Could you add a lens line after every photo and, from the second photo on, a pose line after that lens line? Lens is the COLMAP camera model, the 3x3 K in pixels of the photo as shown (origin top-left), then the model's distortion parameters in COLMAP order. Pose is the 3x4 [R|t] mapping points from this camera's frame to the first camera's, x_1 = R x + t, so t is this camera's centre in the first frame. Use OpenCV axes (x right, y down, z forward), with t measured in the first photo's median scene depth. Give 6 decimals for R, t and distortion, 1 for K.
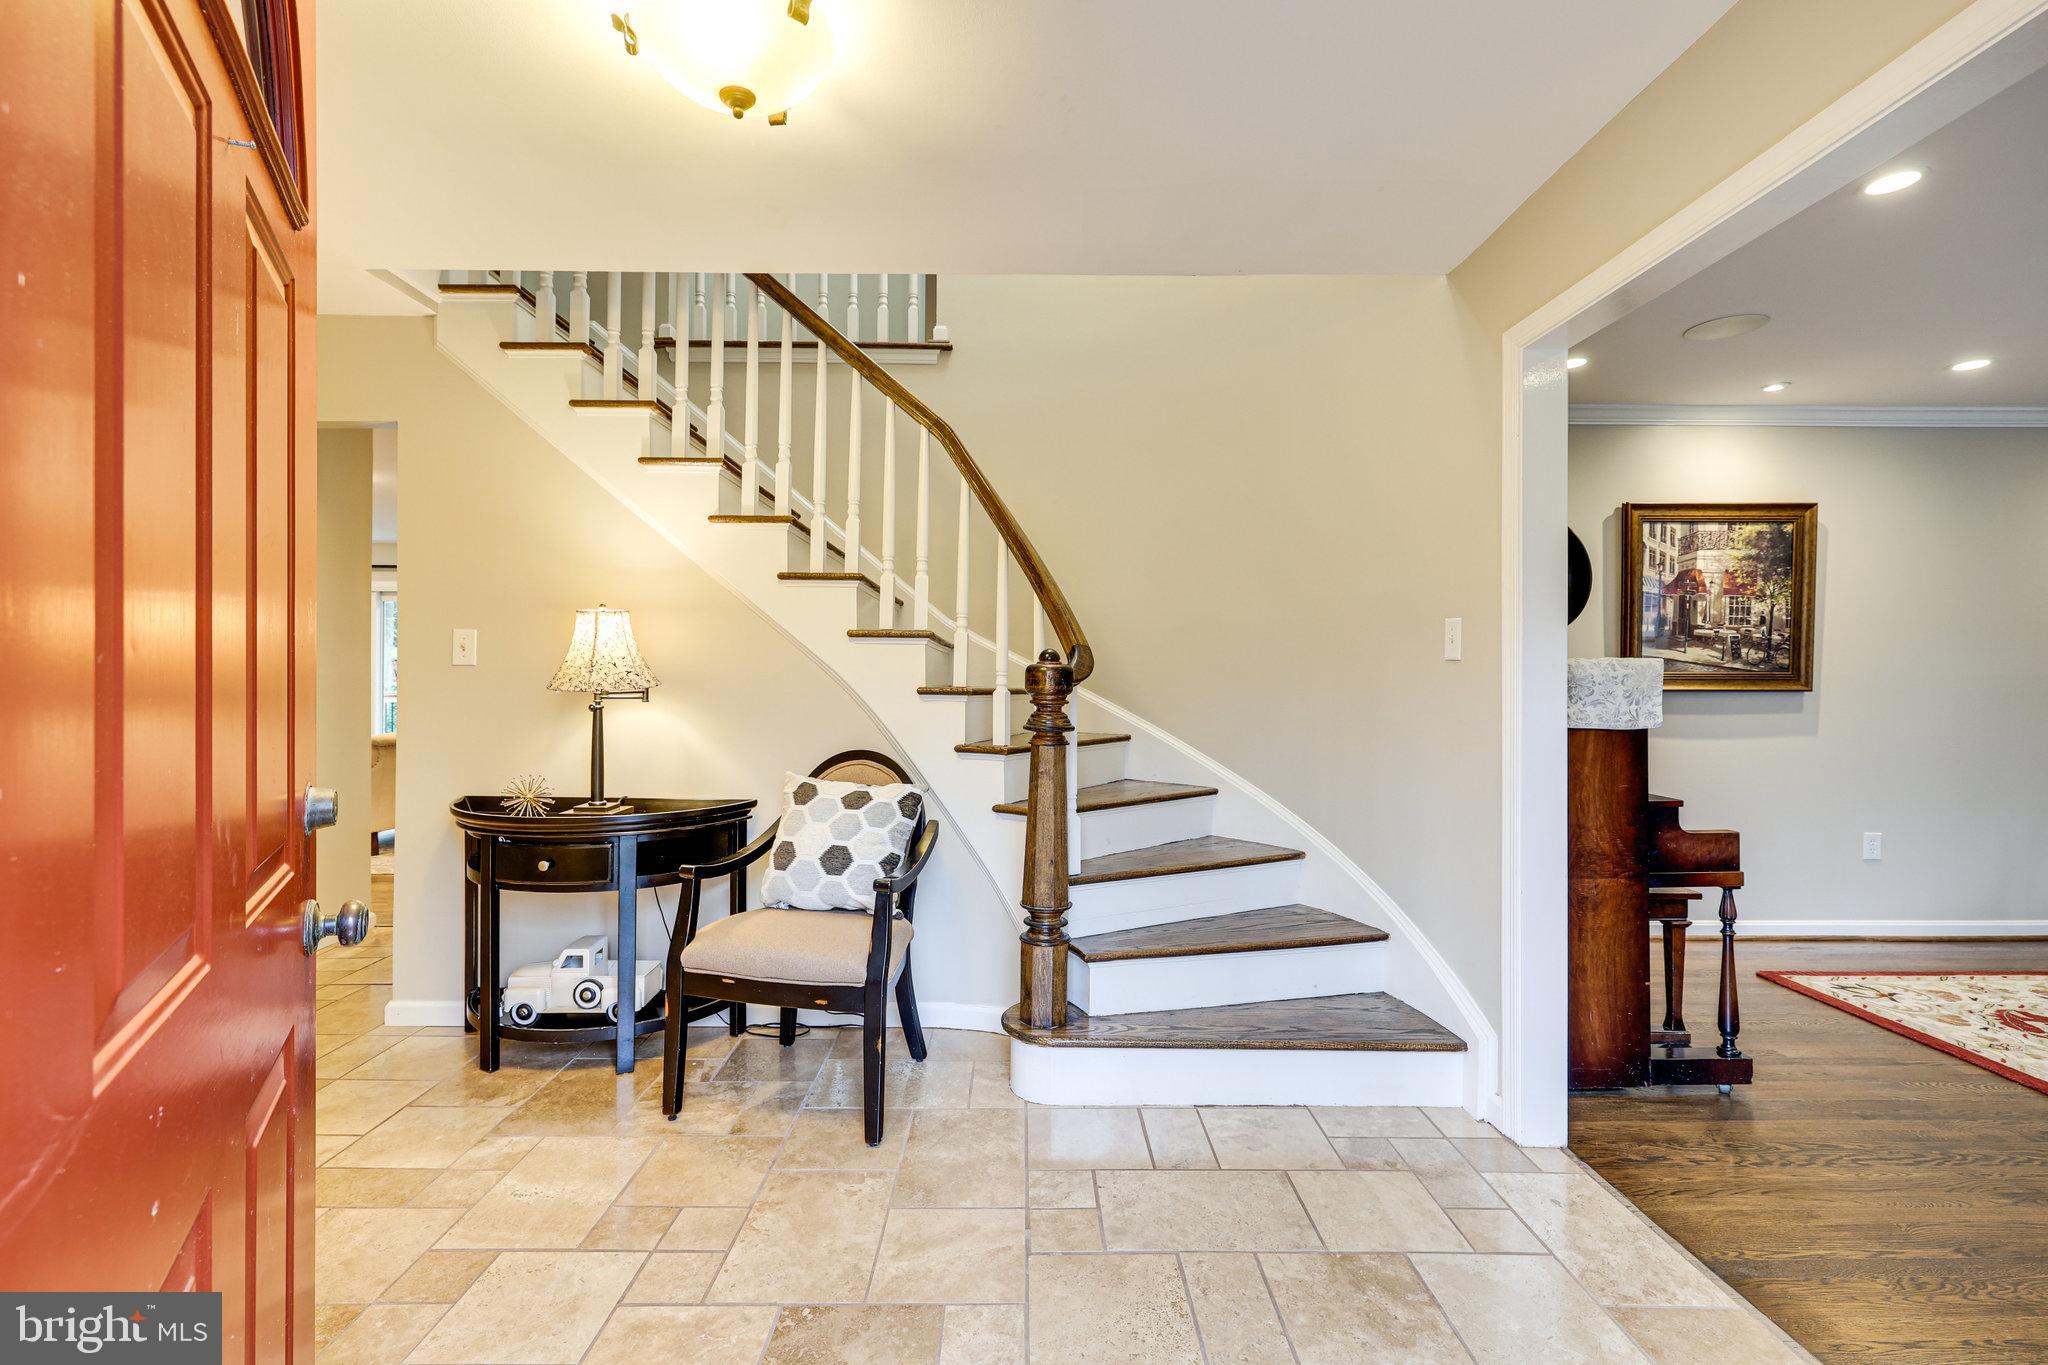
lens RADIAL K [[910.8, 0, 1021.9], [0, 910.8, 676.8], [0, 0, 1]] dist [0.002182, -0.000247]
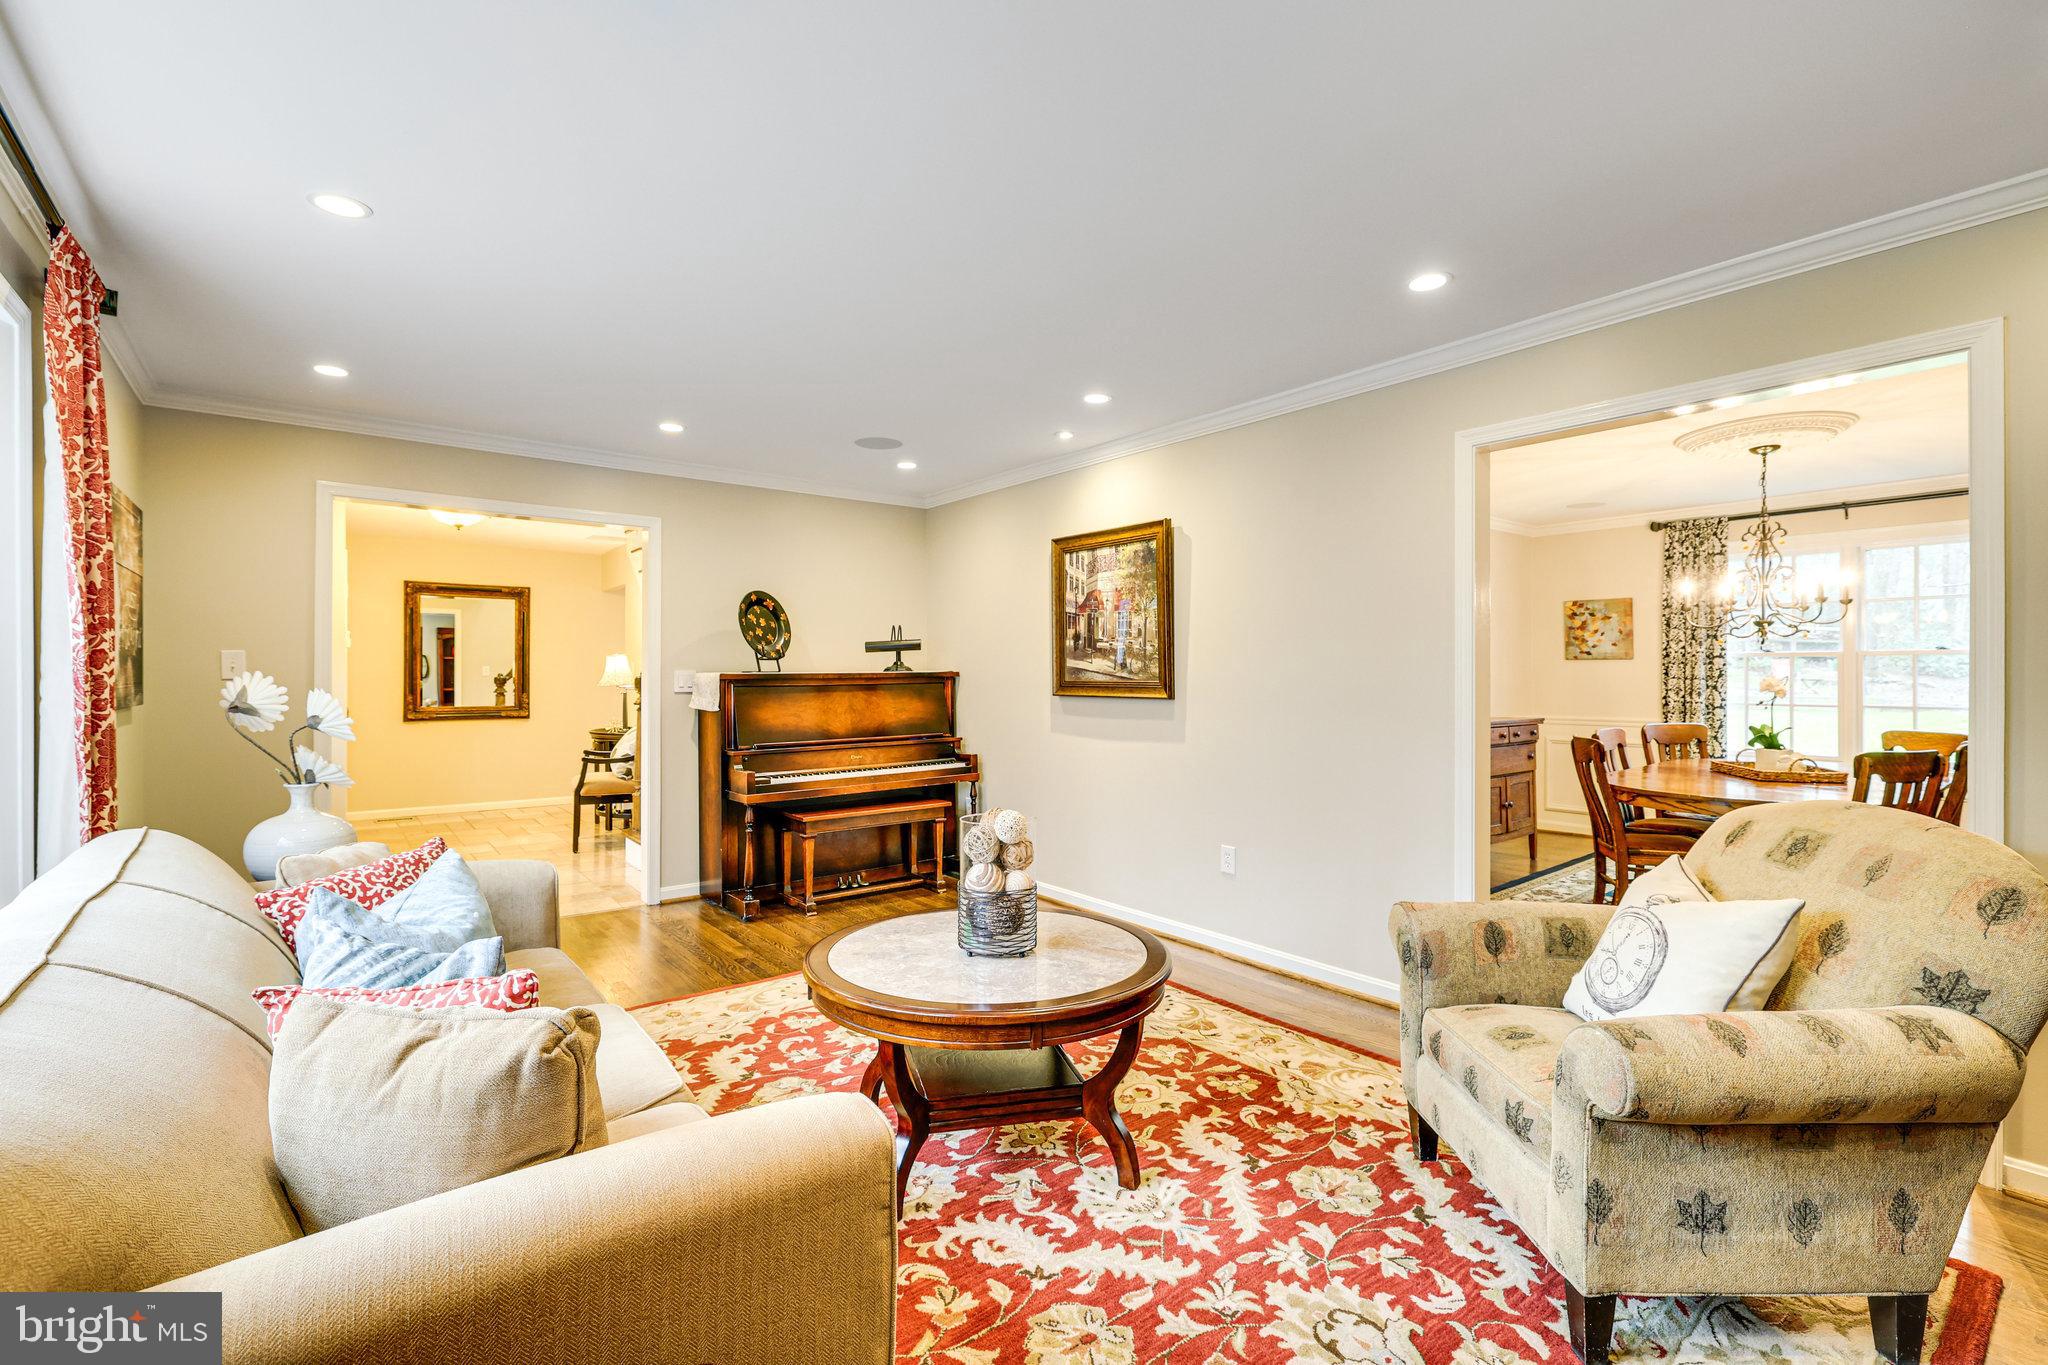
lens RADIAL K [[910.8, 0, 1021.9], [0, 910.8, 676.8], [0, 0, 1]] dist [0.002182, -0.000247]
pose [[0.598649, 0.002858, -0.801006, 1.590739], [-0.003031, 0.999995, 0.001303, -0.010730], [0.801005, 0.001648, 0.598655, 0.246402]]
